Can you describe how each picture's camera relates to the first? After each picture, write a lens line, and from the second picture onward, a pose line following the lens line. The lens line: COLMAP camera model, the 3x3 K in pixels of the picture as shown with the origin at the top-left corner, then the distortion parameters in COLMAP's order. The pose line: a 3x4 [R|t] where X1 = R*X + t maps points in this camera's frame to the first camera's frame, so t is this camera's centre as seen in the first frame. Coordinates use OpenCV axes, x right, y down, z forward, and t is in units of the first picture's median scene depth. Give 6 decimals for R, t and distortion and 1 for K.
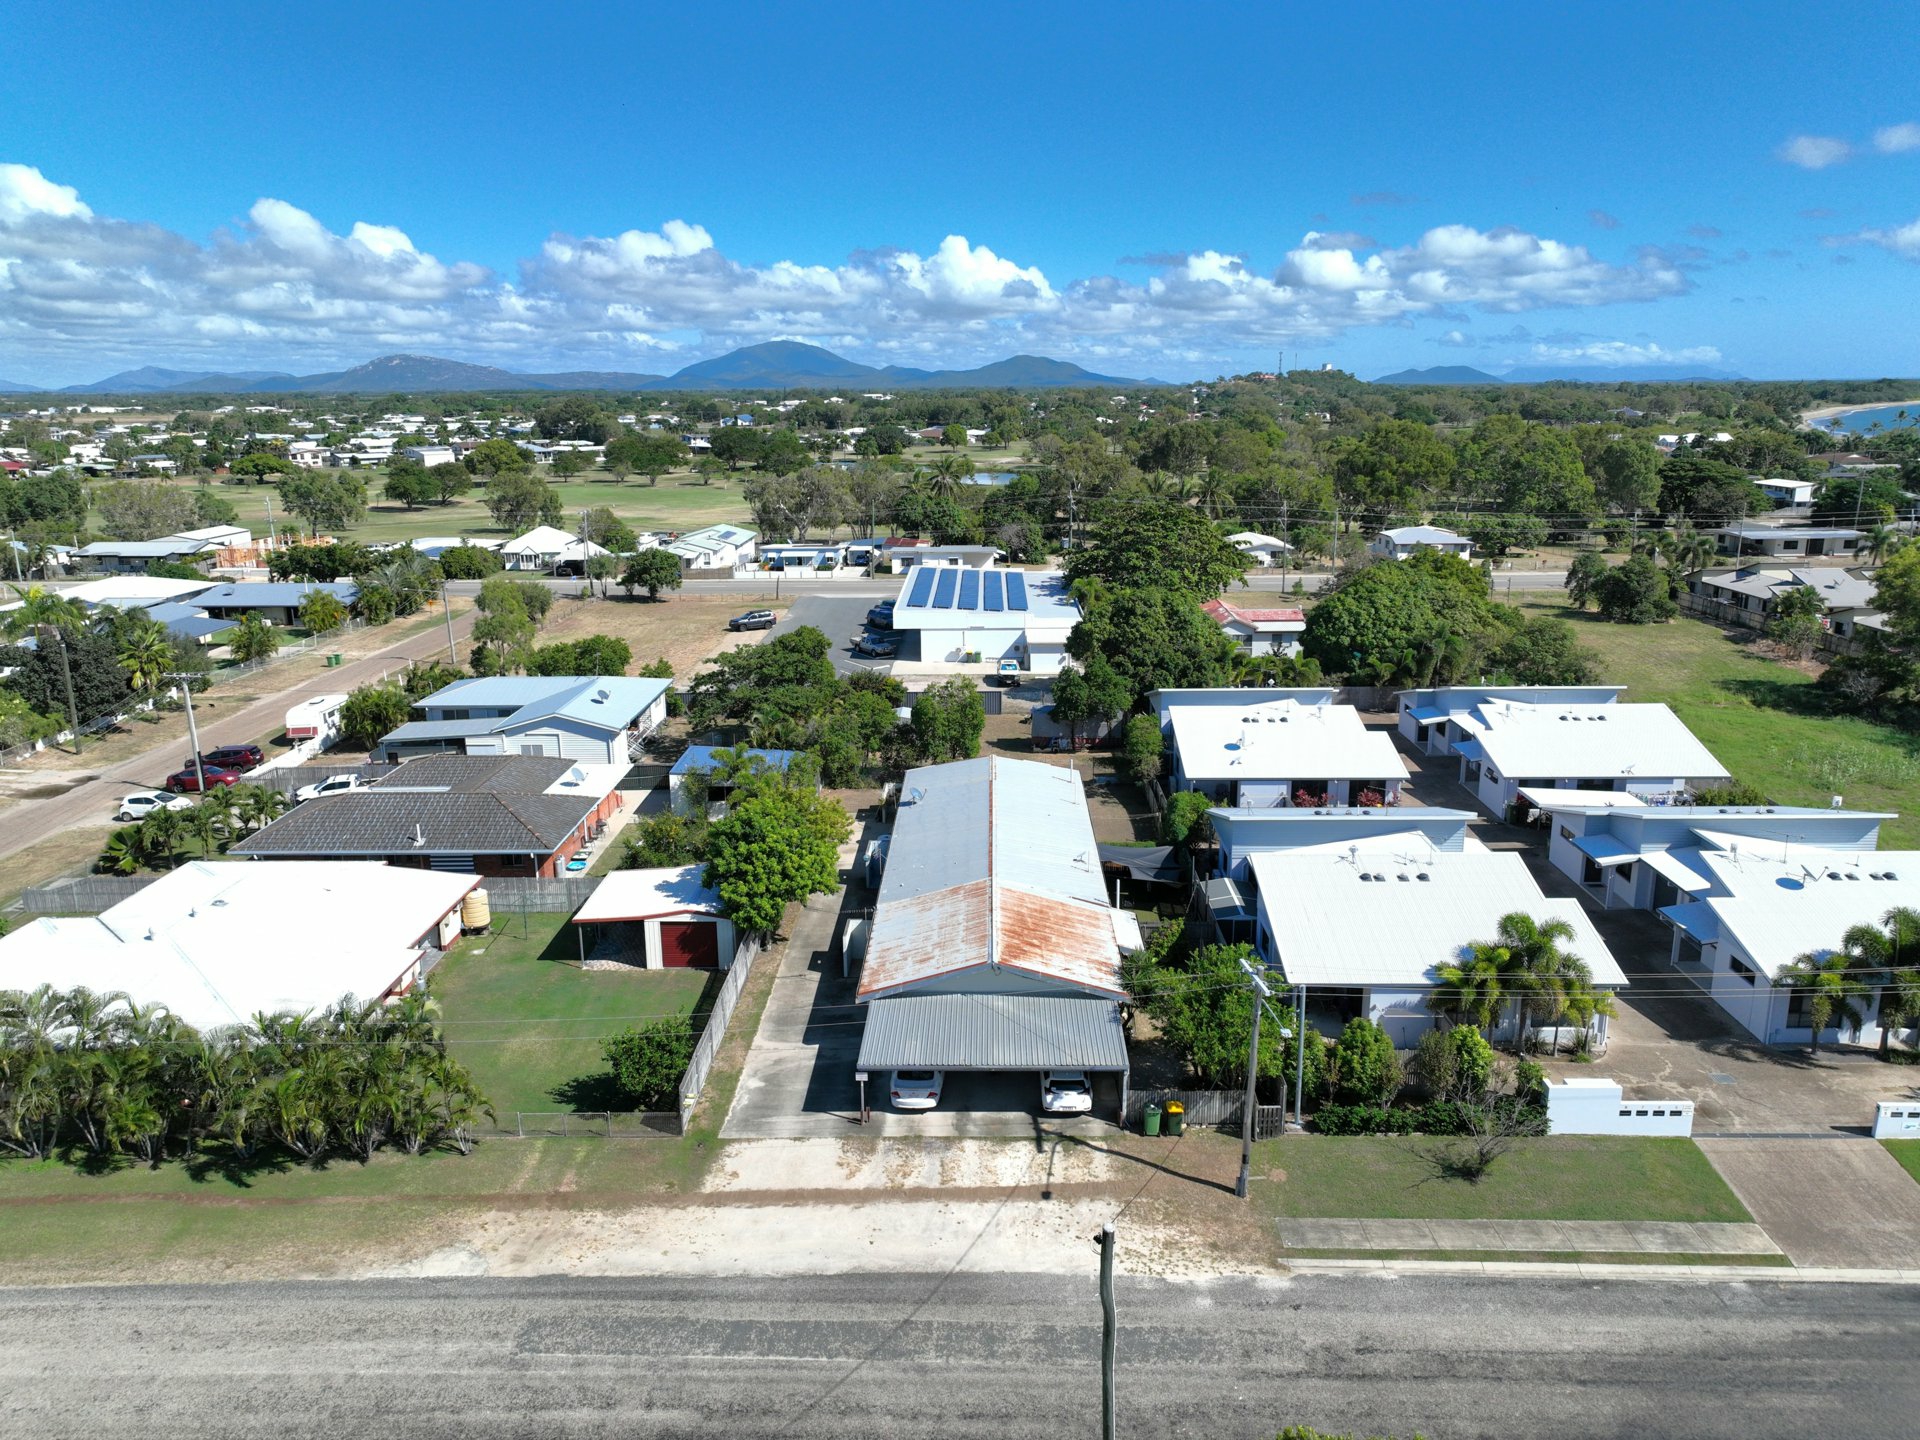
lens RADIAL K [[1312.6, 0, 960.0], [0, 1312.6, 720.0], [0, 0, 1]] dist [0.011358, 0.003186]
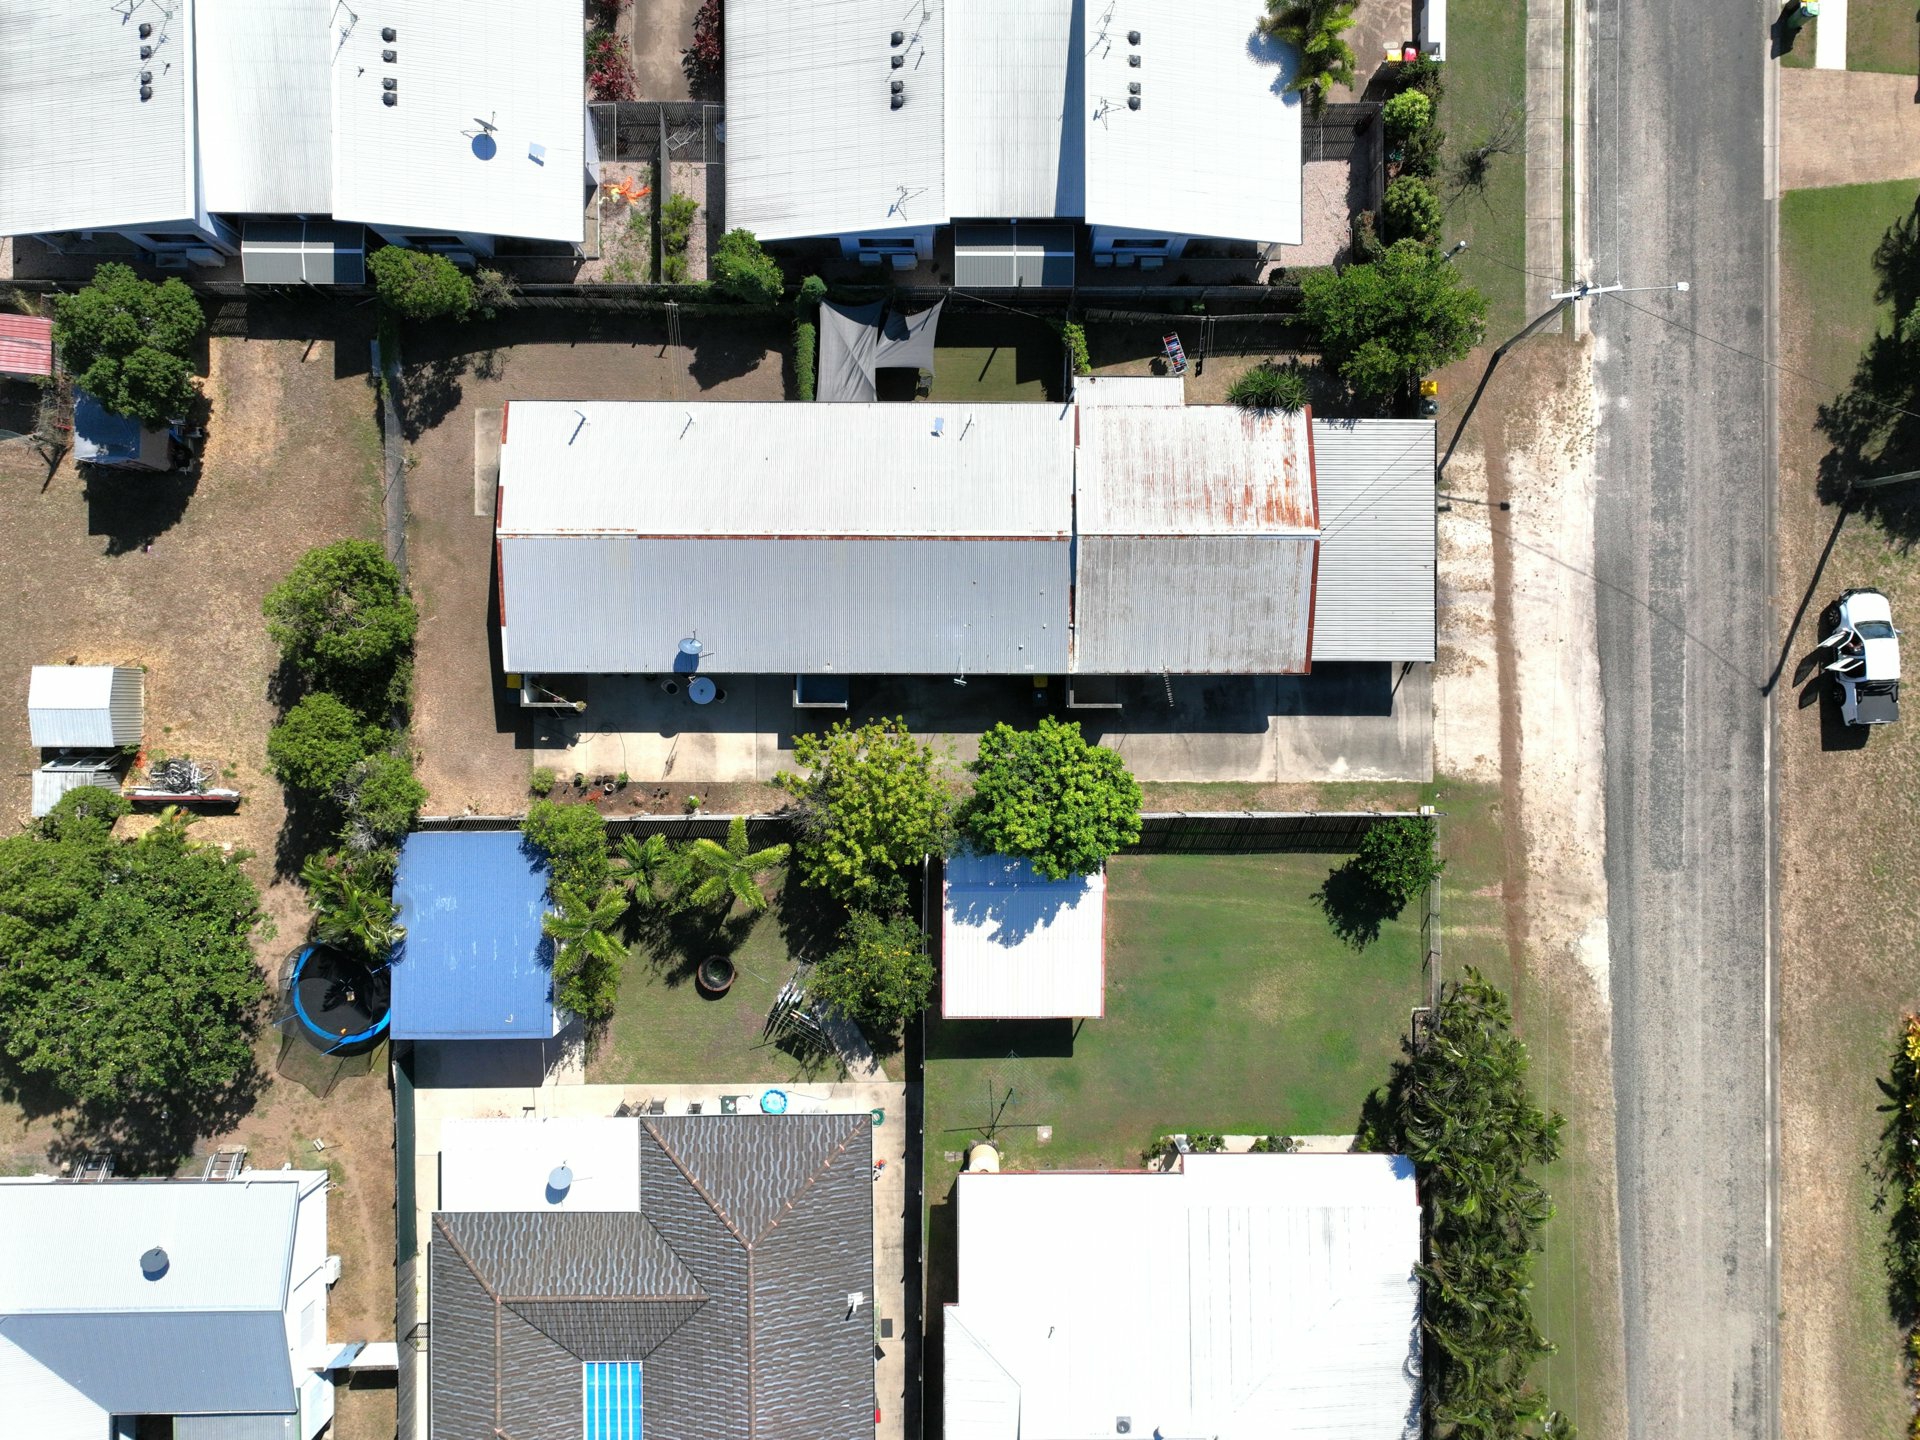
lens RADIAL K [[1312.6, 0, 960.0], [0, 1312.6, 720.0], [0, 0, 1]] dist [0.011358, 0.003186]
pose [[-0.019945, -0.999739, 0.011151, -0.133859], [0.233145, 0.006195, 0.972422, -0.925560], [-0.972237, 0.021995, 0.232961, 1.141429]]
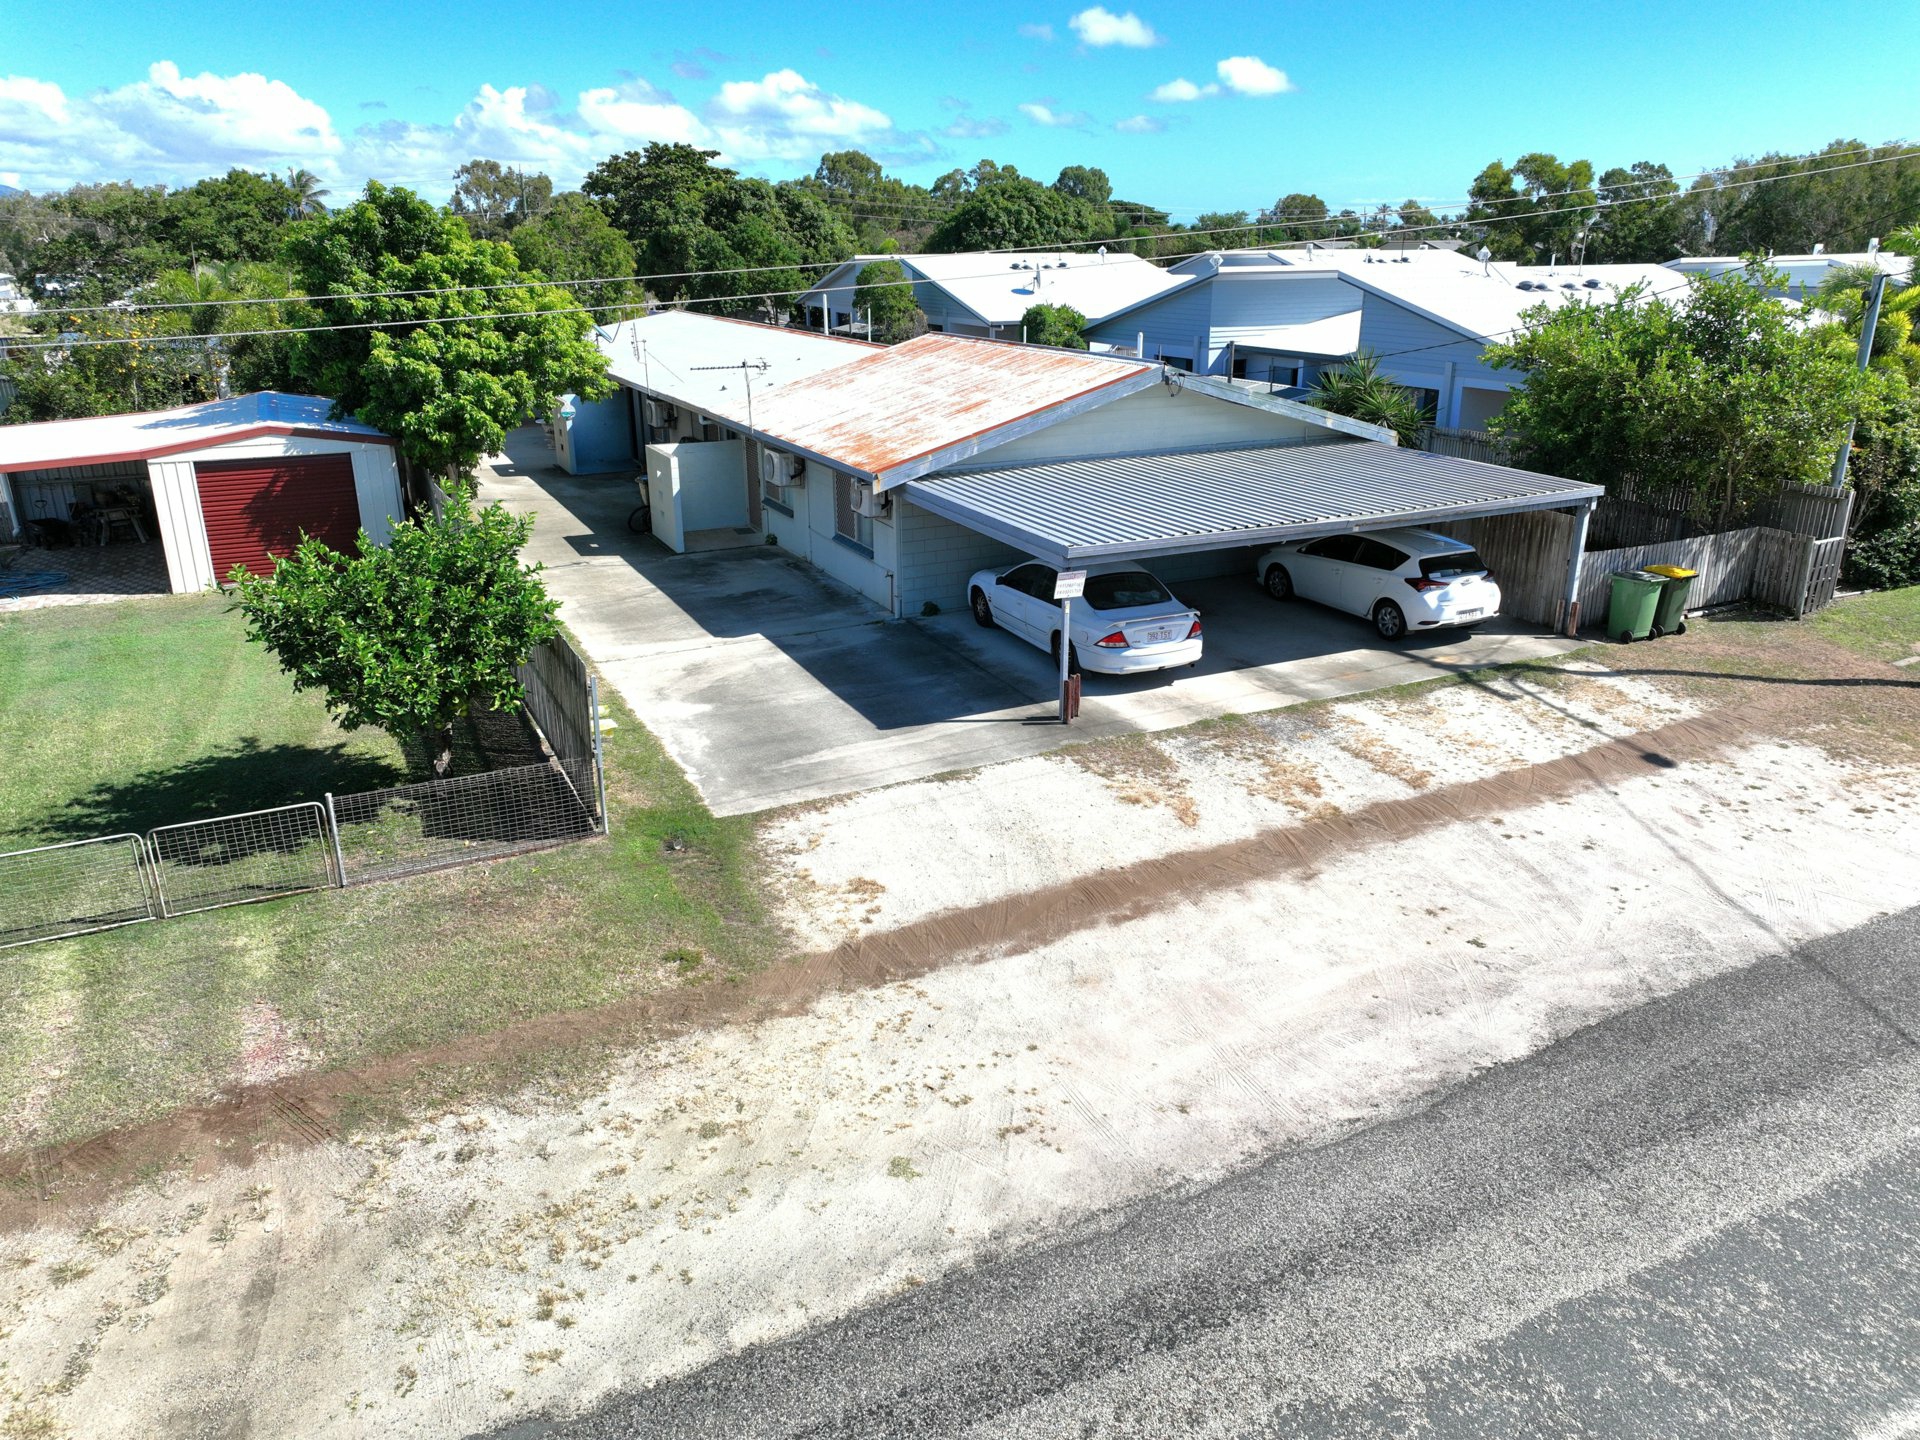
lens RADIAL K [[1351.8, 0, 960.0], [0, 1351.8, 678.6], [0, 0, 1]] dist [0.001515, 0.008647]
pose [[0.889647, -0.136758, 0.435691, -0.270602], [0.103597, 0.989669, 0.099108, 0.259821], [-0.444743, -0.043035, 0.894623, 0.687739]]
